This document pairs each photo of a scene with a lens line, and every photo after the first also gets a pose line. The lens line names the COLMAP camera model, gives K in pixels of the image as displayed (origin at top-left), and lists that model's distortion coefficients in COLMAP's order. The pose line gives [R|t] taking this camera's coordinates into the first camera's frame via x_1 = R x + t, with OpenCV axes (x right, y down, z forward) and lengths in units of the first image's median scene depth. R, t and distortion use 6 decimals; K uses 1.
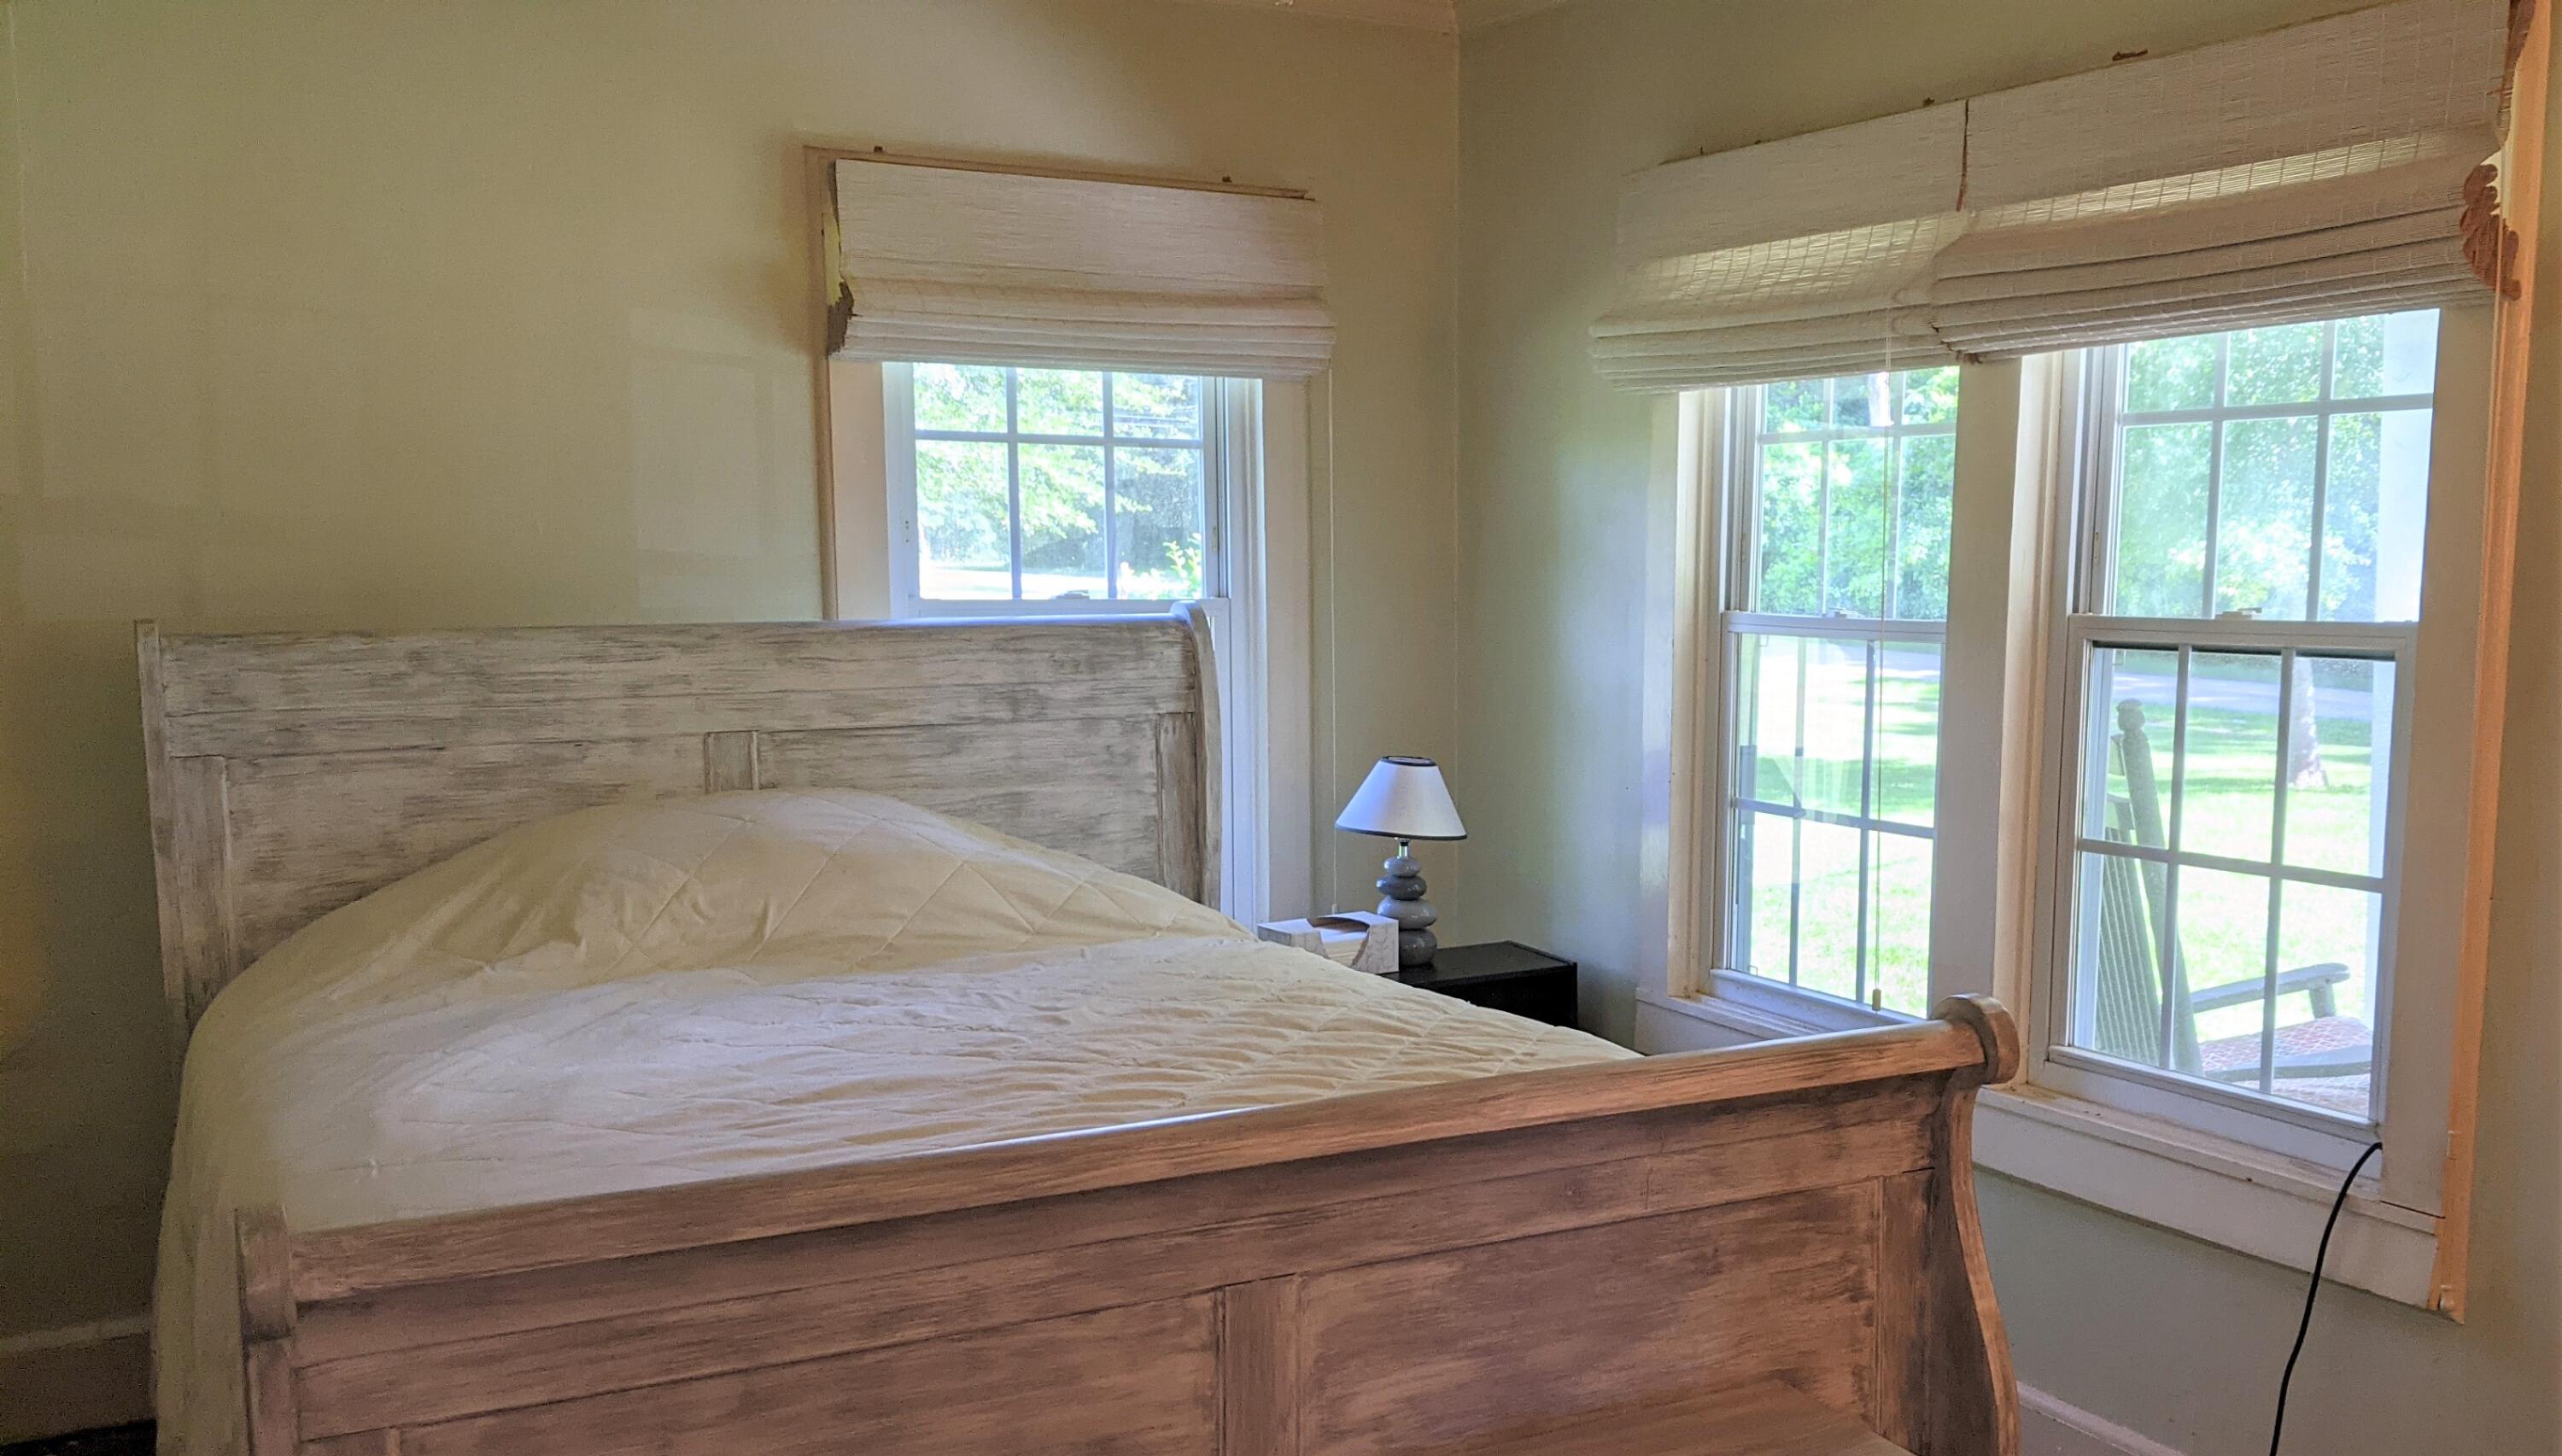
lens RADIAL K [[2623.0, 0, 1283.0], [0, 2623.0, 852.7], [0, 0, 1]] dist [0.049799, 0.006587]
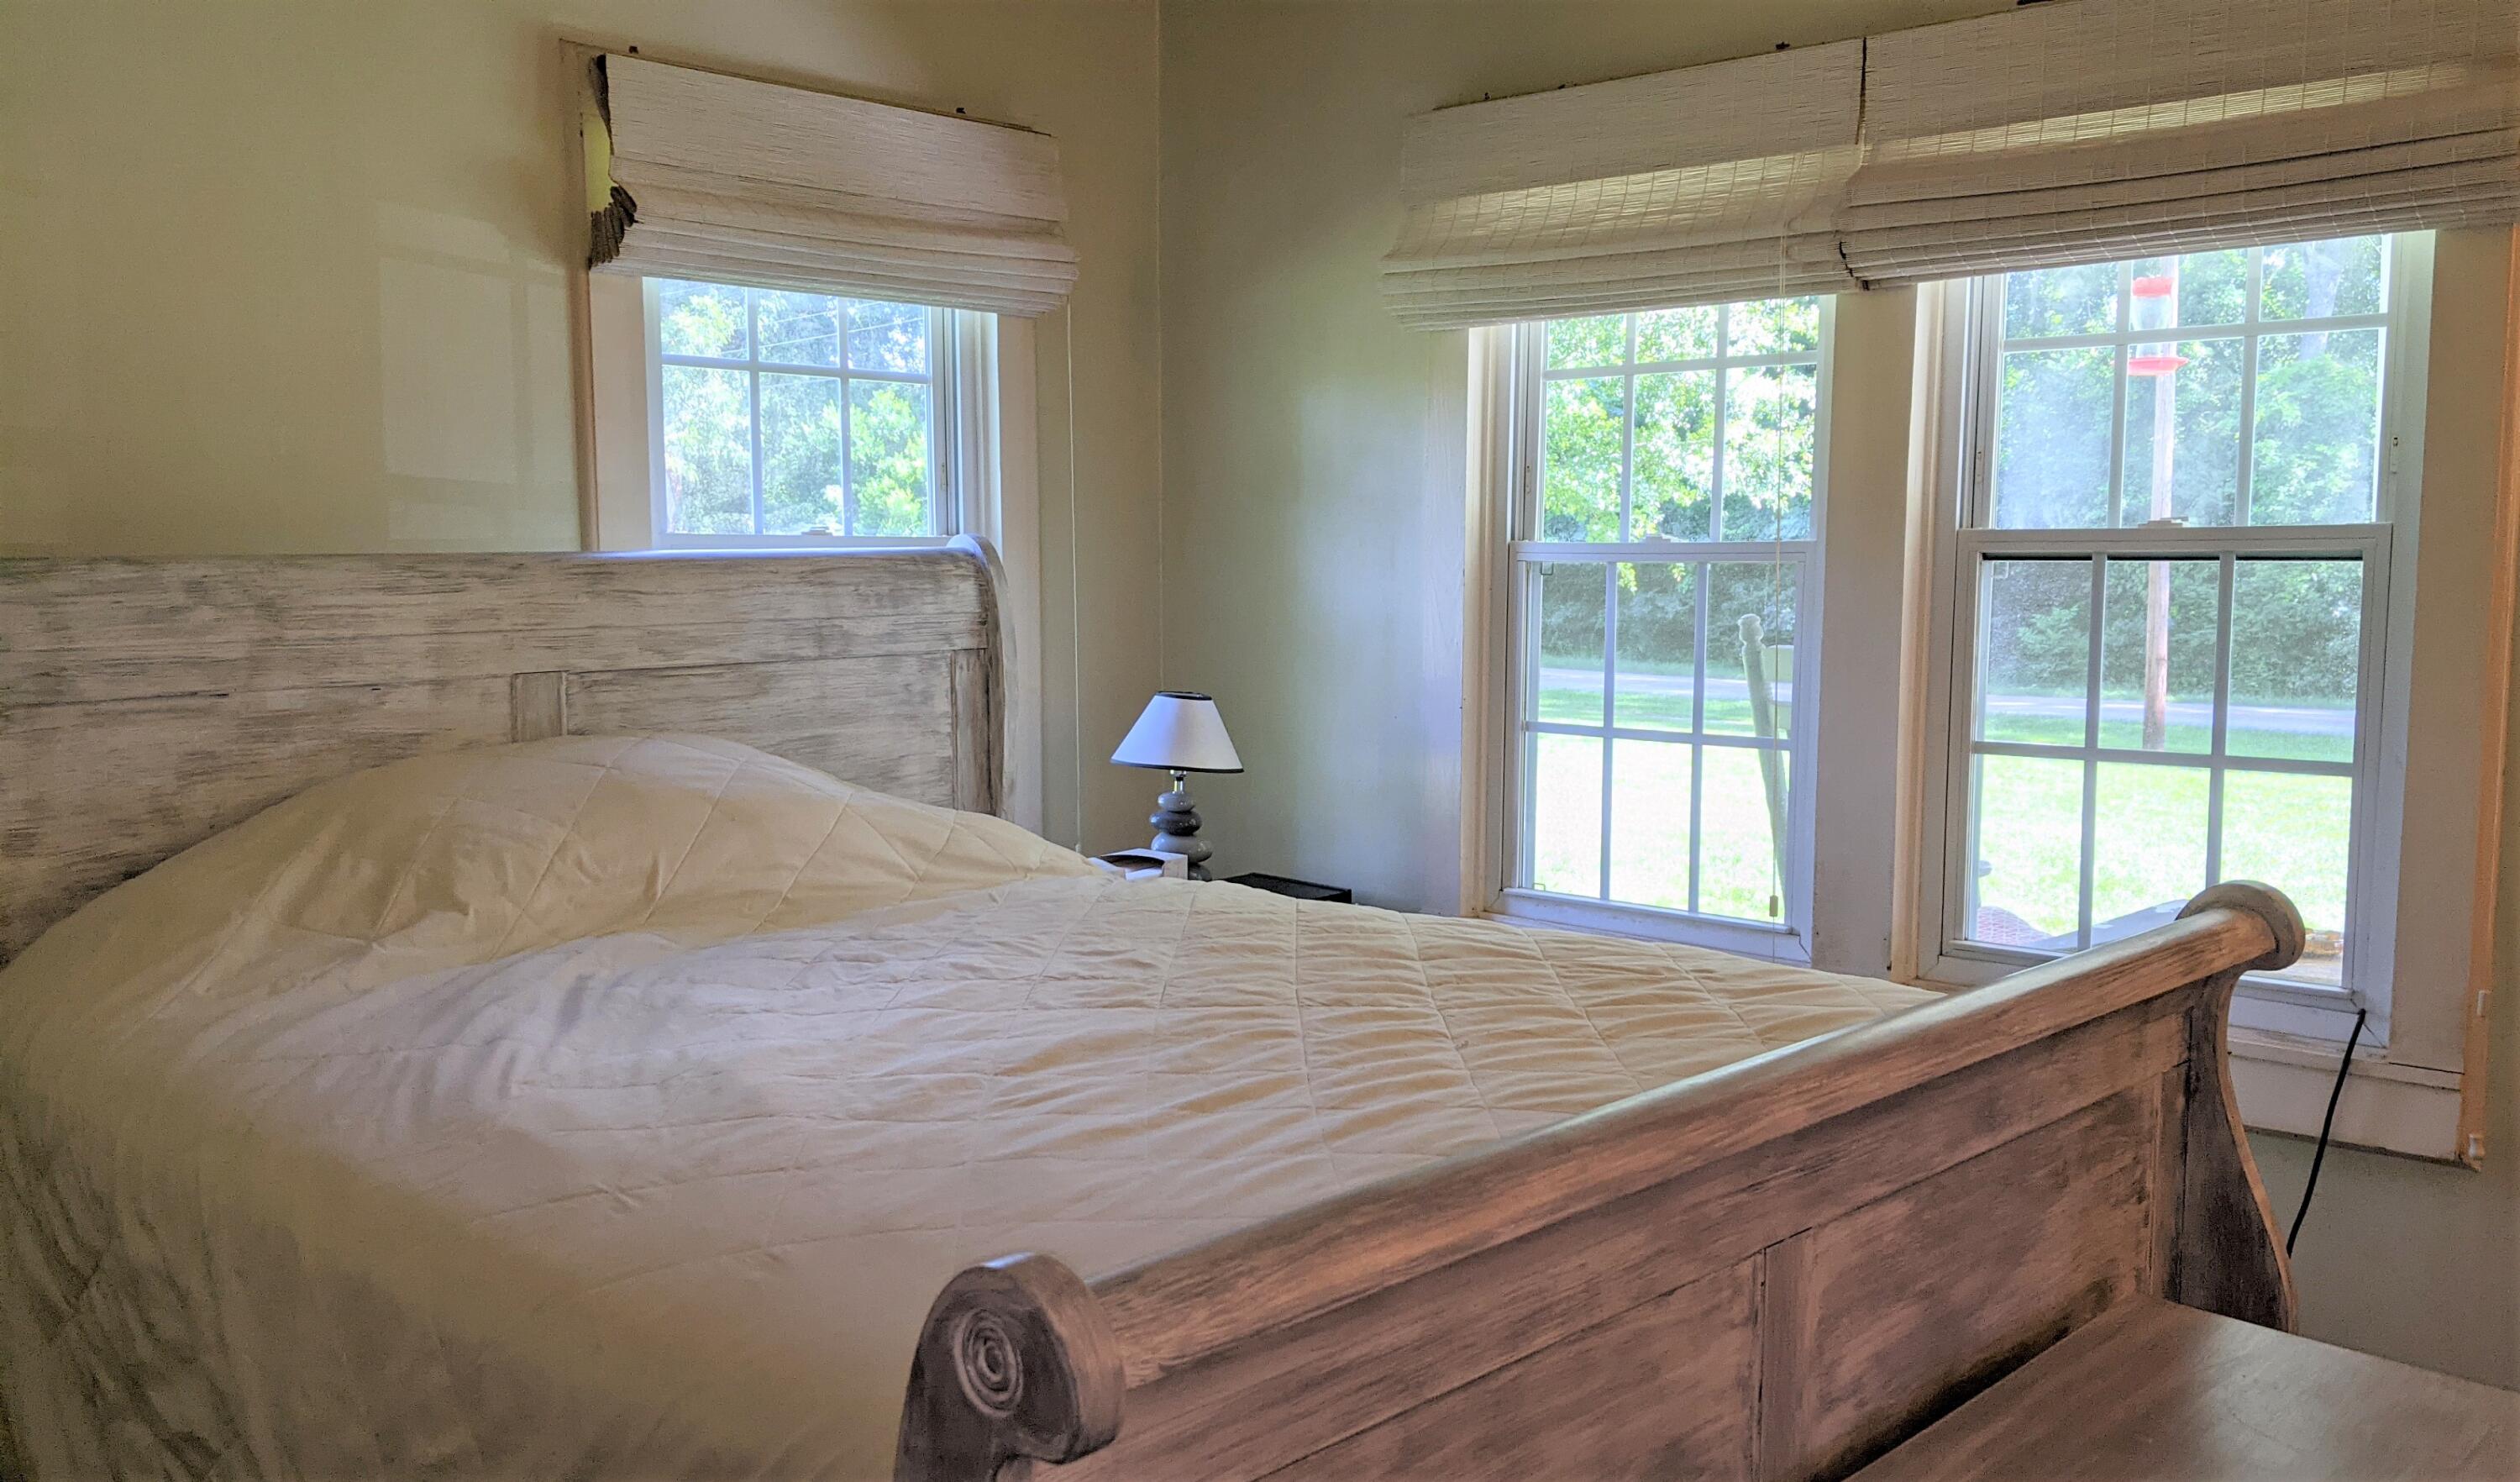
lens RADIAL K [[2340.3, 0, 1260.0], [0, 2340.3, 741.0], [0, 0, 1]] dist [0.071065, -0.110085]
pose [[0.953807, -0.027382, 0.299168, -0.222453], [0.036331, 0.999042, -0.024389, 0.006062], [-0.298214, 0.034131, 0.953889, 0.165741]]
